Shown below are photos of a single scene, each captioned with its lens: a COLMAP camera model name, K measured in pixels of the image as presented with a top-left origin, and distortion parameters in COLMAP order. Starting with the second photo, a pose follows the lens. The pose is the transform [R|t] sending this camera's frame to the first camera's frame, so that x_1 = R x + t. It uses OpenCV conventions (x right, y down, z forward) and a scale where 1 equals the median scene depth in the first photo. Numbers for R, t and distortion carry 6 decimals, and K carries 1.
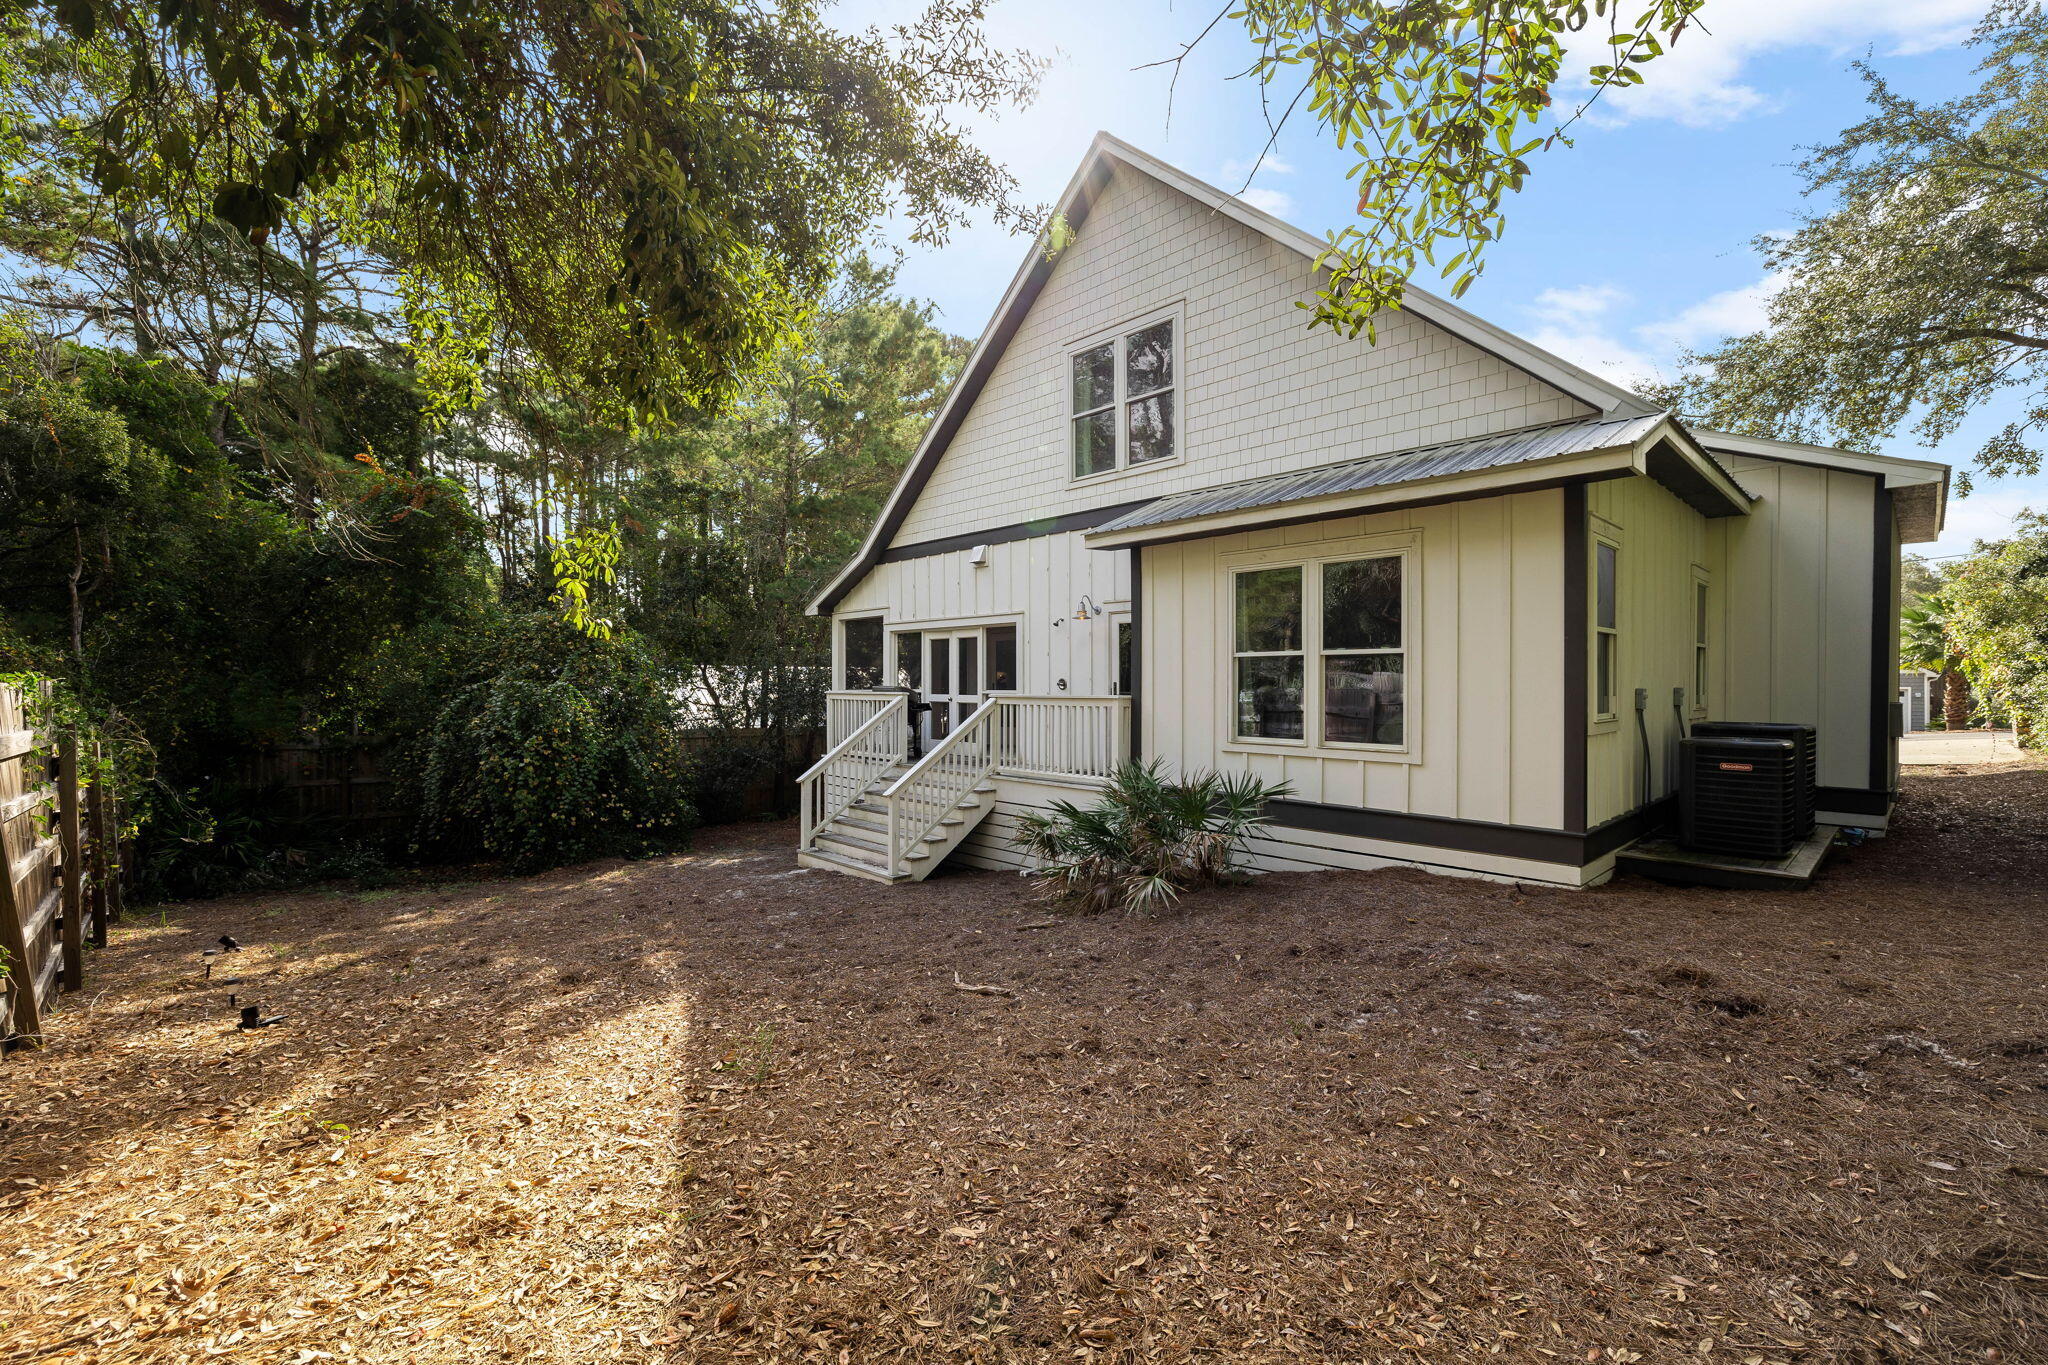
lens RADIAL K [[870.7, 0, 1016.7], [0, 870.7, 685.5], [0, 0, 1]] dist [0.001251, -0.000167]
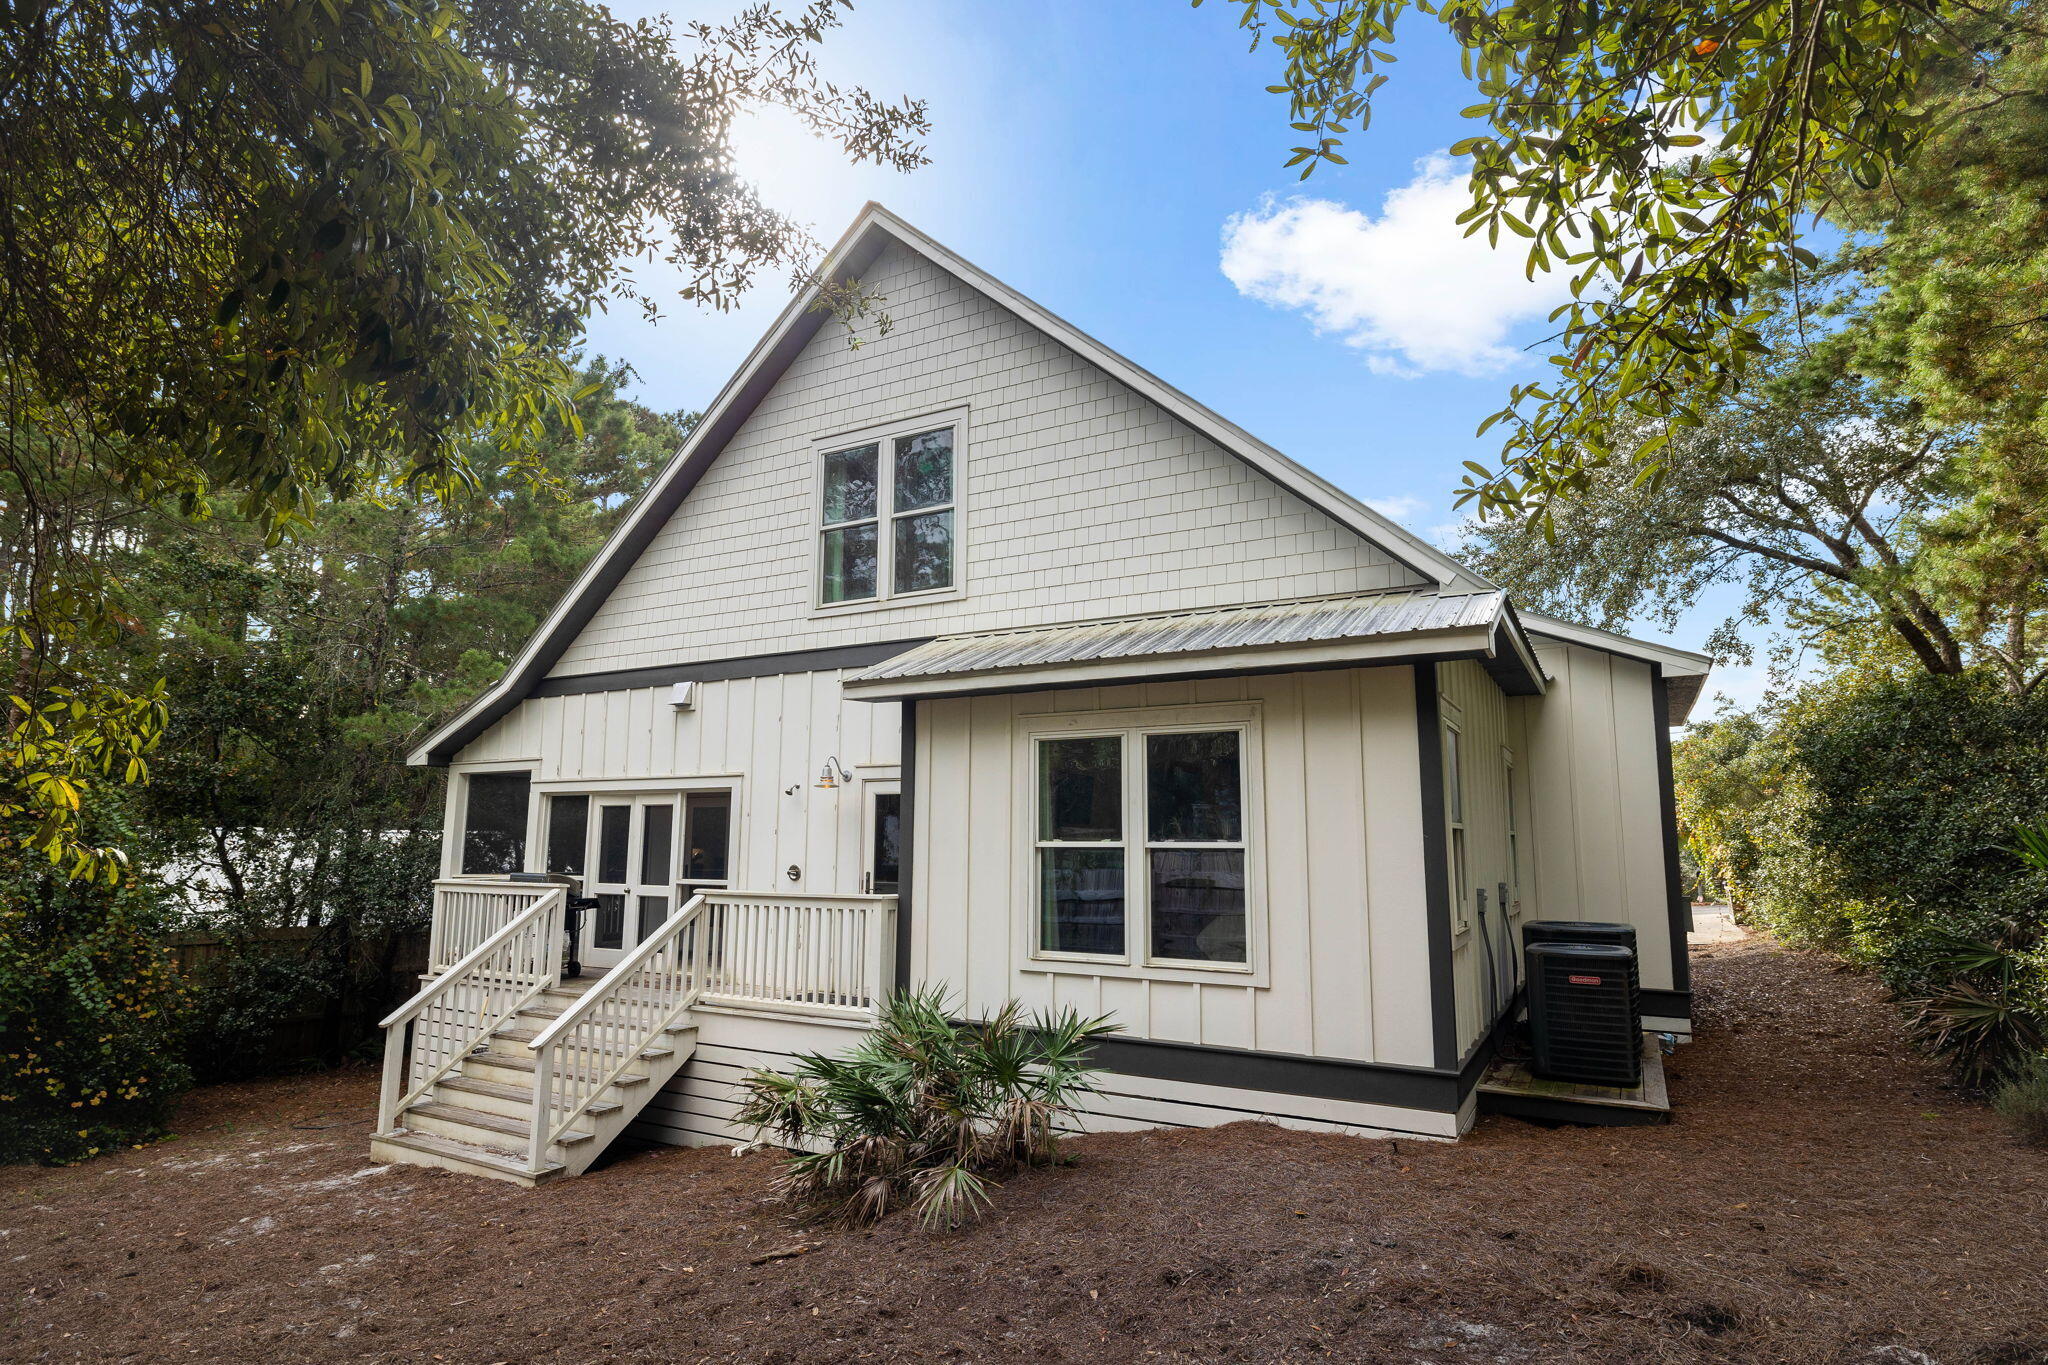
lens RADIAL K [[1073.5, 0, 1021.2], [0, 1073.5, 673.9], [0, 0, 1]] dist [-0.005667, 0.003463]
pose [[0.954700, 0.050882, 0.293189, -0.052680], [-0.003142, 0.986941, -0.161051, -0.029706], [-0.297555, 0.152834, 0.942392, 0.066113]]
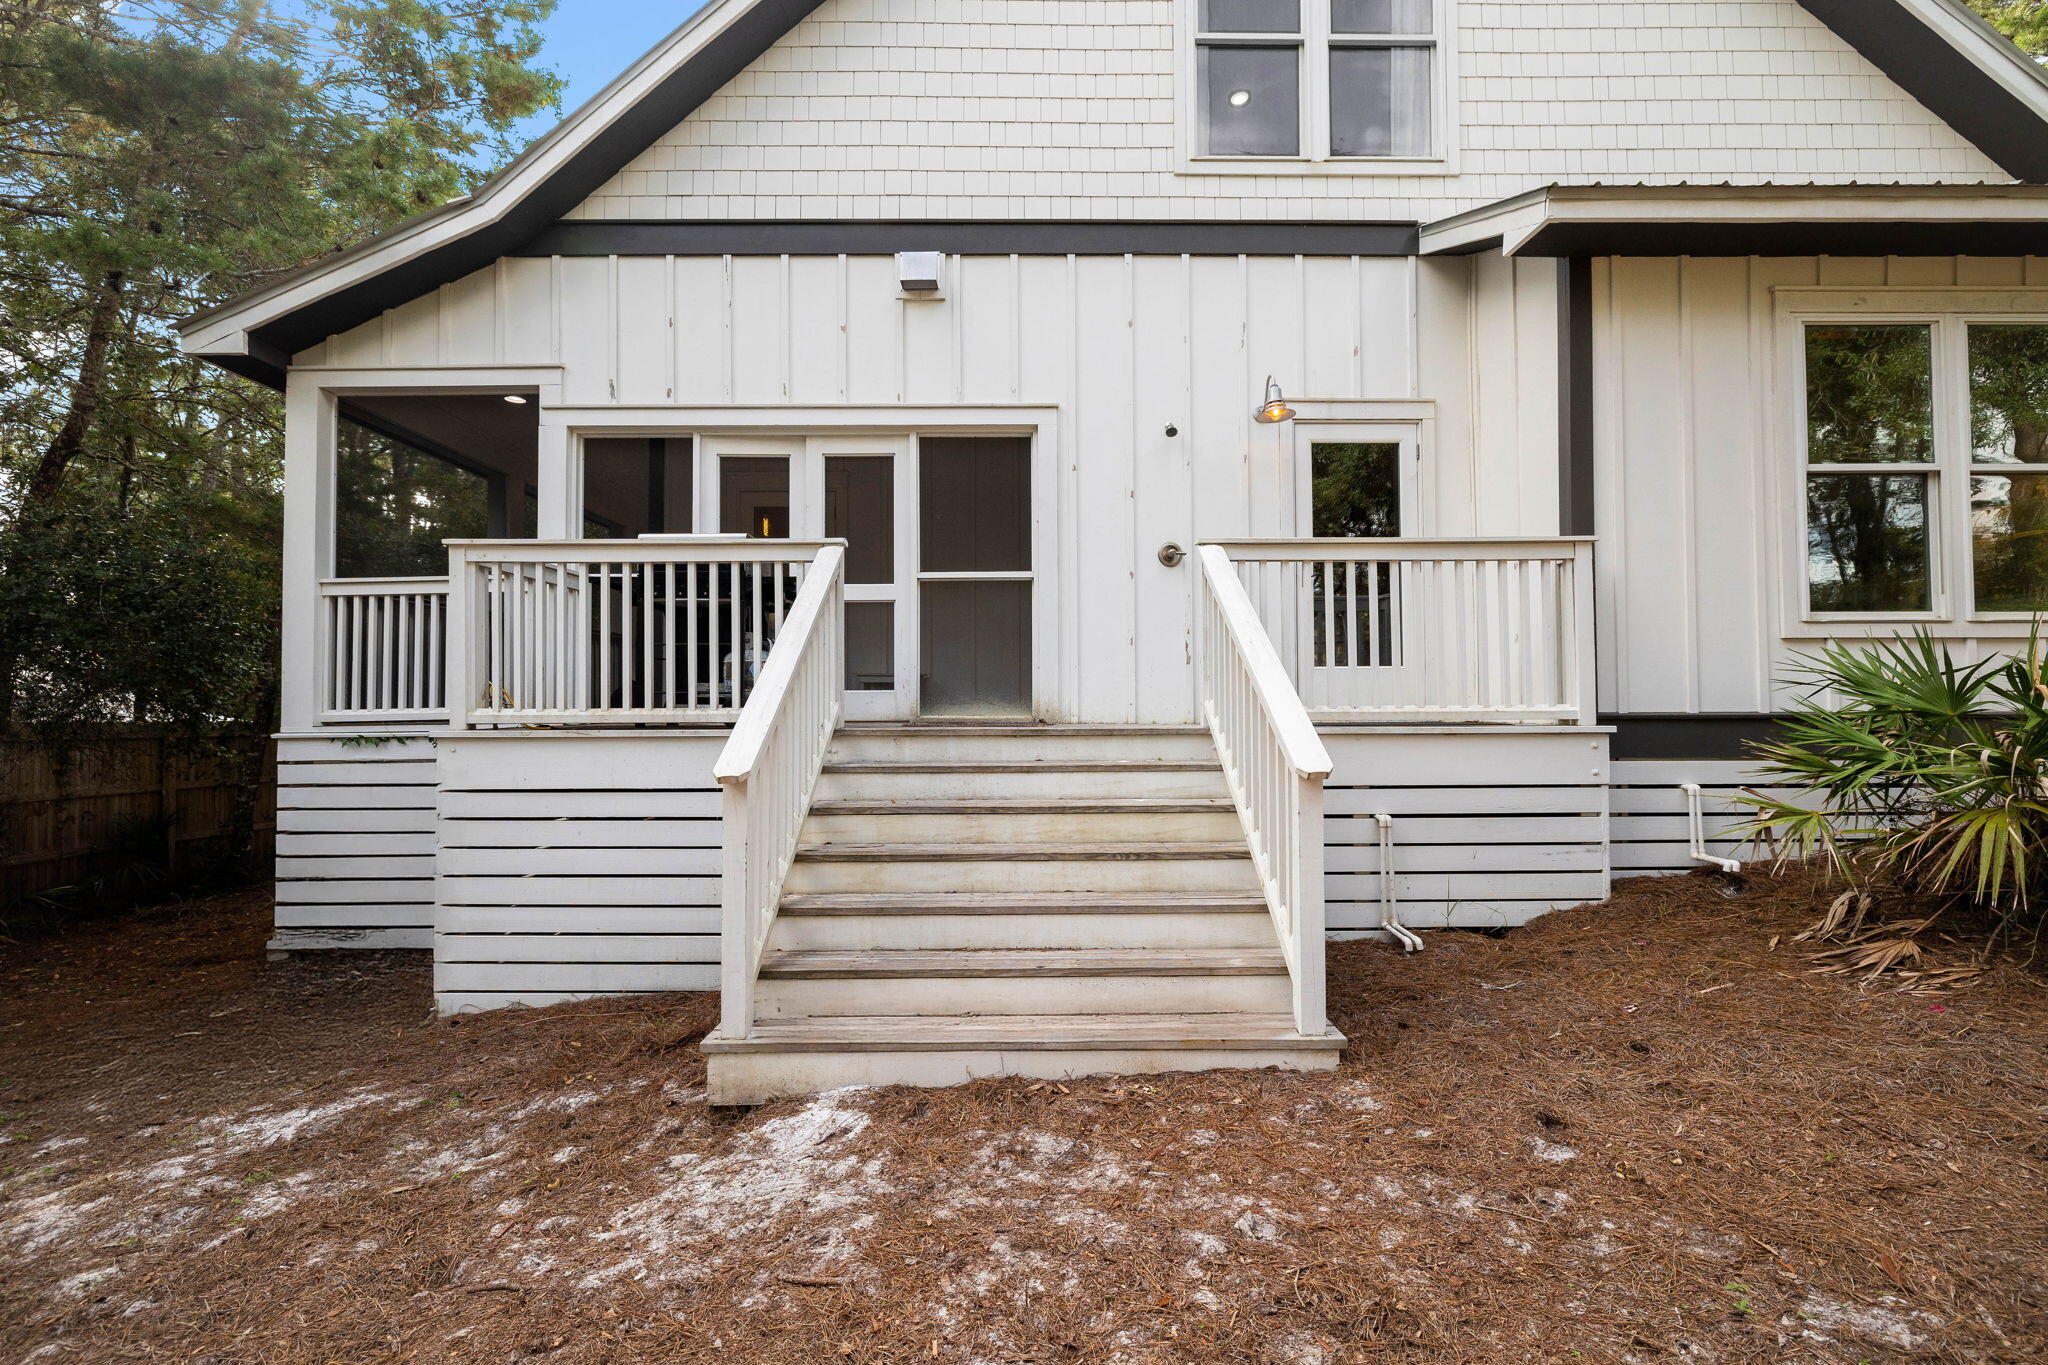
lens RADIAL K [[870.7, 0, 1023.3], [0, 870.7, 687.7], [0, 0, 1]] dist [0.001251, -0.000167]
pose [[0.676369, 0.017800, 0.736348, -0.483781], [0.008711, 0.999445, -0.032161, 0.116208], [-0.736512, 0.028167, 0.675838, 0.955569]]
